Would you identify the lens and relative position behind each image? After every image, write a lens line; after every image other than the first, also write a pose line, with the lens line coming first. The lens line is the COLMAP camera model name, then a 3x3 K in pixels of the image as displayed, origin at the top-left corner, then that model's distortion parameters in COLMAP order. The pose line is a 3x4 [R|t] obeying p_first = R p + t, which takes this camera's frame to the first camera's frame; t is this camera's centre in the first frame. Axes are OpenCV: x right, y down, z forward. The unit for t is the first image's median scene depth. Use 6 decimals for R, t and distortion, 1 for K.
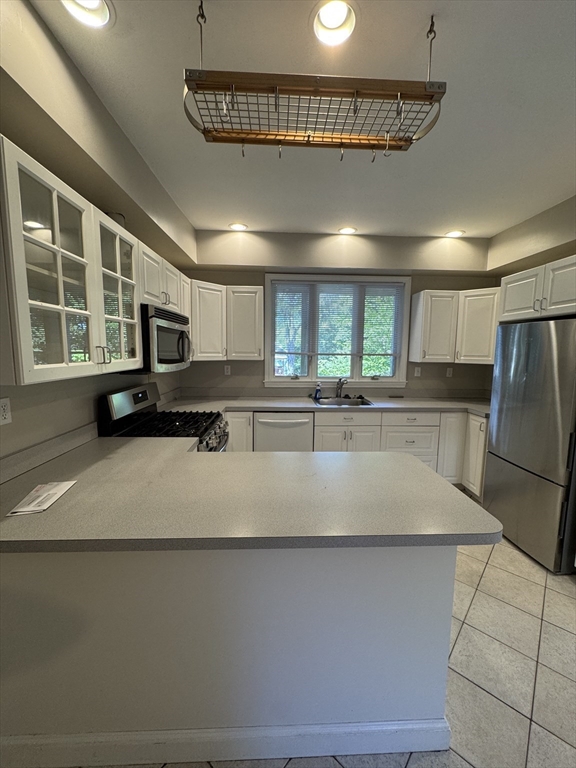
lens RADIAL K [[310.9, 0, 289.5], [0, 310.9, 380.0], [0, 0, 1]] dist [-0.000602, 0.000175]
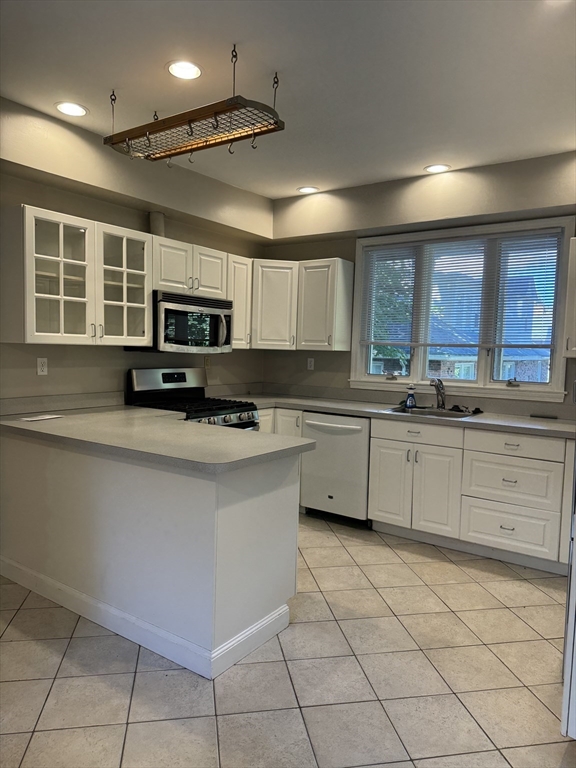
lens RADIAL K [[538.7, 0, 288.3], [0, 538.7, 388.9], [0, 0, 1]] dist [-0.009892, -0.004551]
pose [[0.785965, 0.052155, -0.616068, 0.731057], [-0.078419, 0.996797, -0.015659, 0.069449], [0.613278, 0.060619, 0.787538, -0.148627]]
